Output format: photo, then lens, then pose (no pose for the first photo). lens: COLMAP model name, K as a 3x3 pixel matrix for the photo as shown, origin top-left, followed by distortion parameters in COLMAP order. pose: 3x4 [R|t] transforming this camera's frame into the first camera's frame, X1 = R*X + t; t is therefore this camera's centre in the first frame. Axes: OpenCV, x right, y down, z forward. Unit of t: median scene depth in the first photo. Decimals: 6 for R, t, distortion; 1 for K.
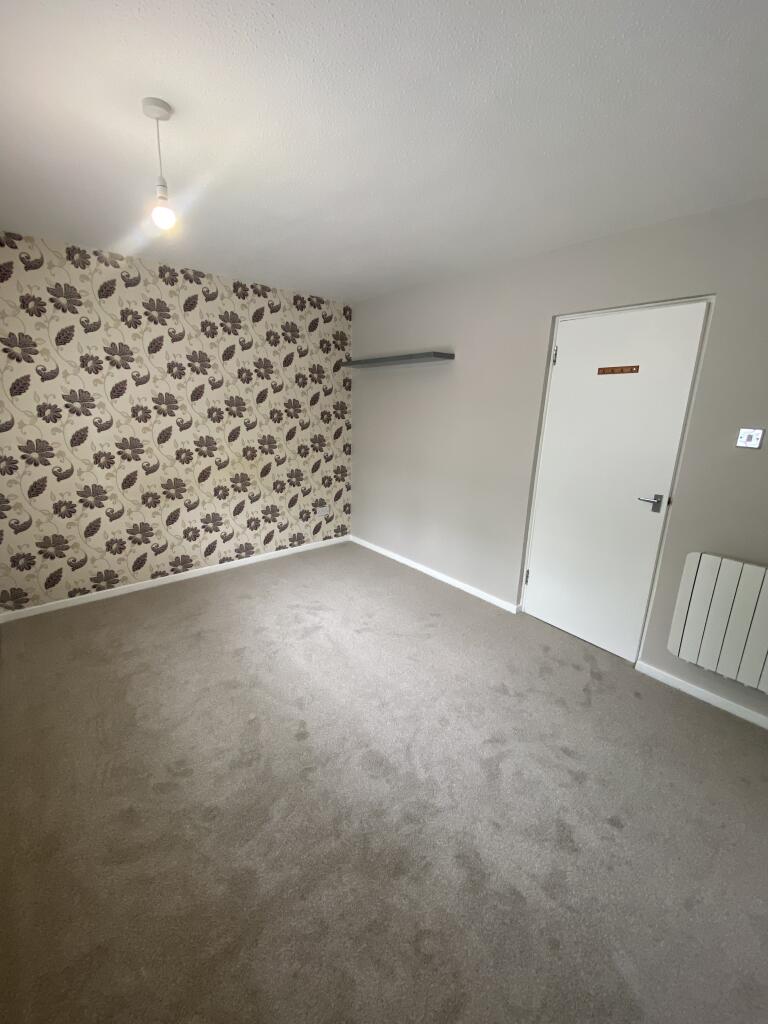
lens RADIAL K [[415.6, 0, 384.0], [0, 415.6, 512.0], [0, 0, 1]] dist [-0.000268, -0.000096]
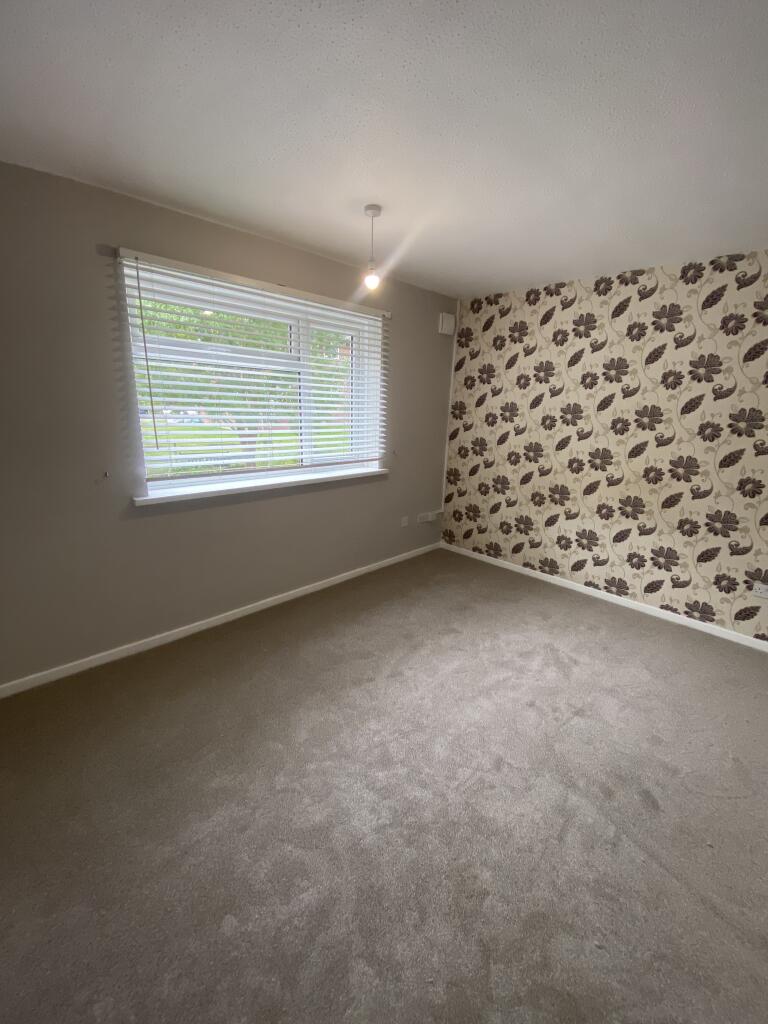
lens RADIAL K [[418.5, 0, 384.0], [0, 418.5, 499.9], [0, 0, 1]] dist [0.040490, -0.000140]
pose [[0.088228, 0.196457, -0.976535, 0.457954], [-0.285440, 0.944231, 0.164169, -0.084784], [0.954327, 0.264258, 0.139384, 0.406127]]
